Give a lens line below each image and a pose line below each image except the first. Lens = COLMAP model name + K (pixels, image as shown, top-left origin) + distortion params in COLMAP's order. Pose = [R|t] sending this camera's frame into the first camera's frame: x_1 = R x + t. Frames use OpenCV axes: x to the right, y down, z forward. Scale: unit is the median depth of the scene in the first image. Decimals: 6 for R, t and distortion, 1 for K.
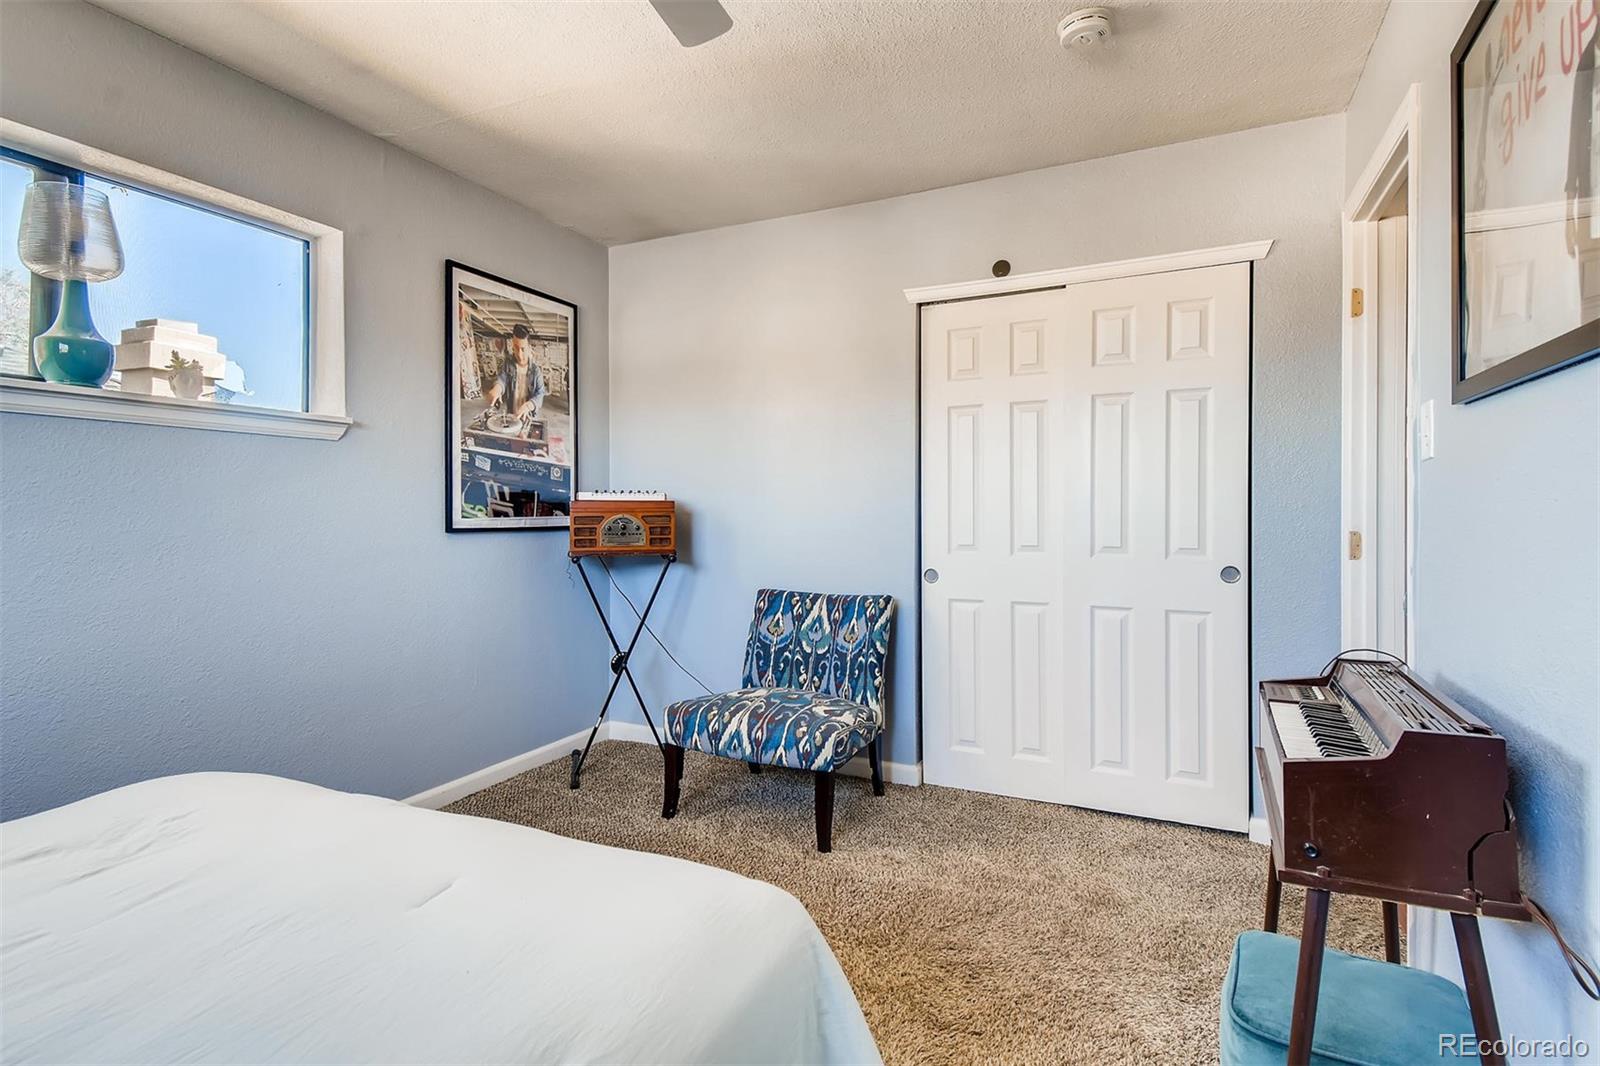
lens RADIAL K [[789.5, 0, 802.8], [0, 789.5, 522.0], [0, 0, 1]] dist [0.012909, -0.001675]
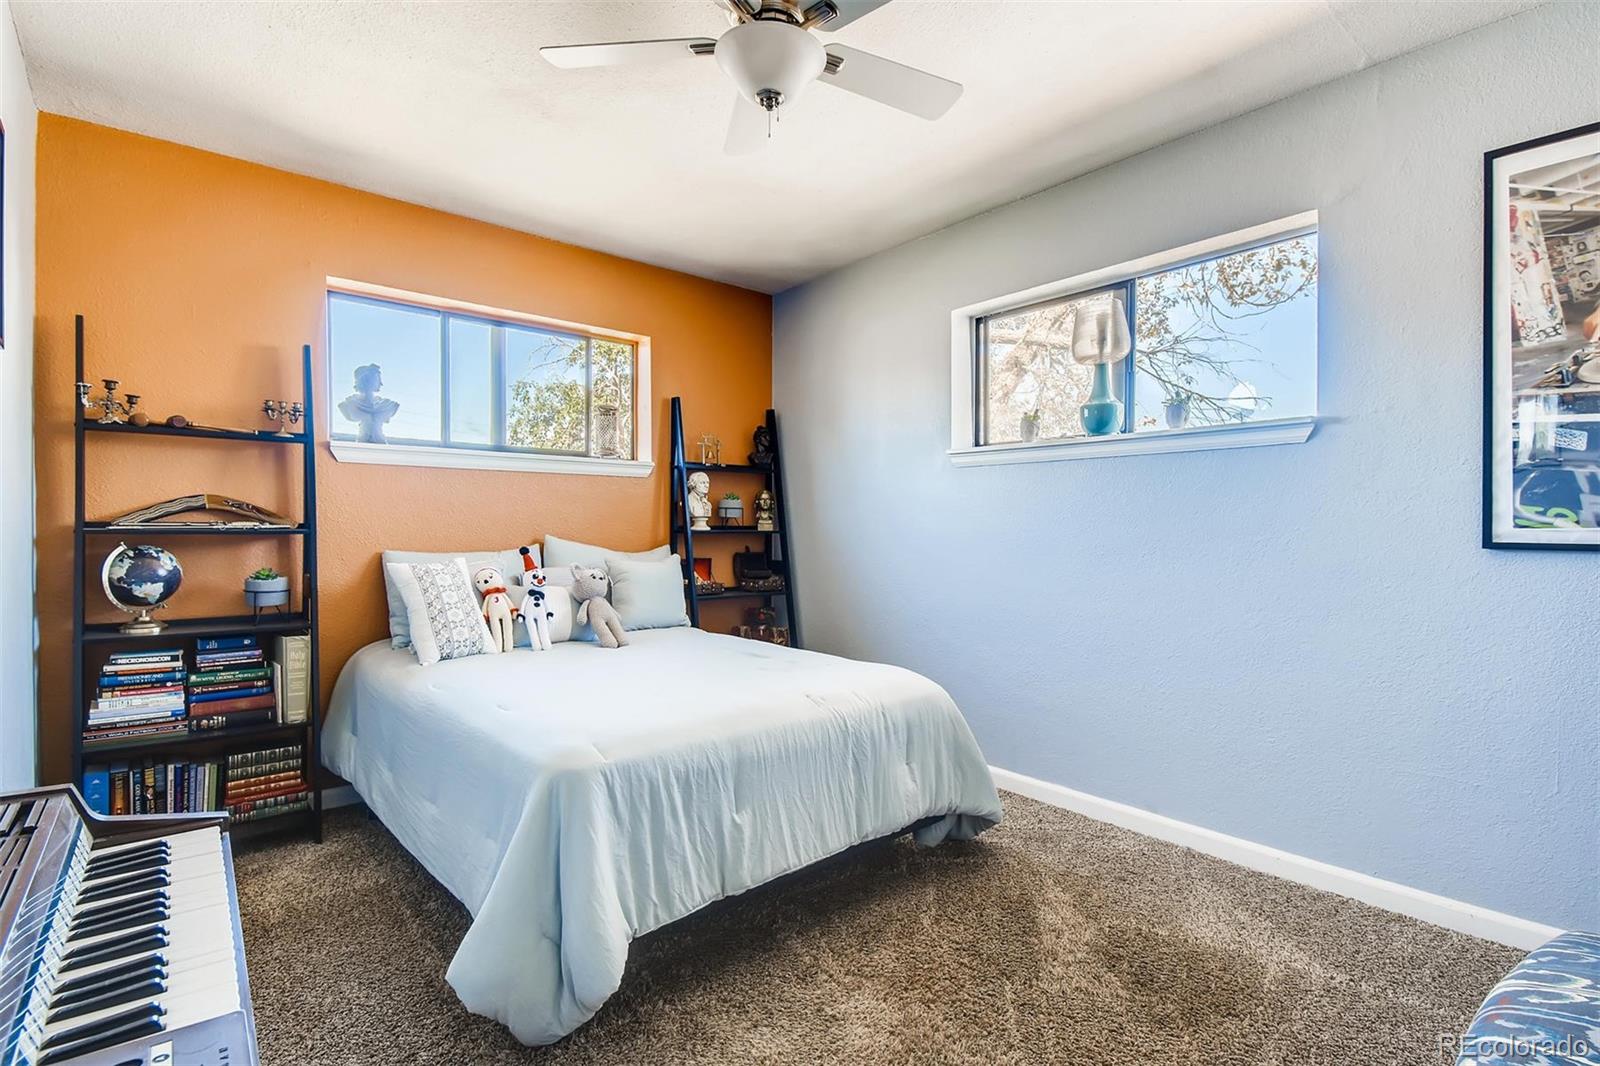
lens RADIAL K [[789.5, 0, 801.5], [0, 789.5, 529.2], [0, 0, 1]] dist [0.012909, -0.001675]
pose [[-0.425945, 0.006777, -0.904724, 0.426547], [-0.010191, 0.999873, 0.012288, -0.005714], [0.904692, 0.014454, -0.425822, 0.741313]]
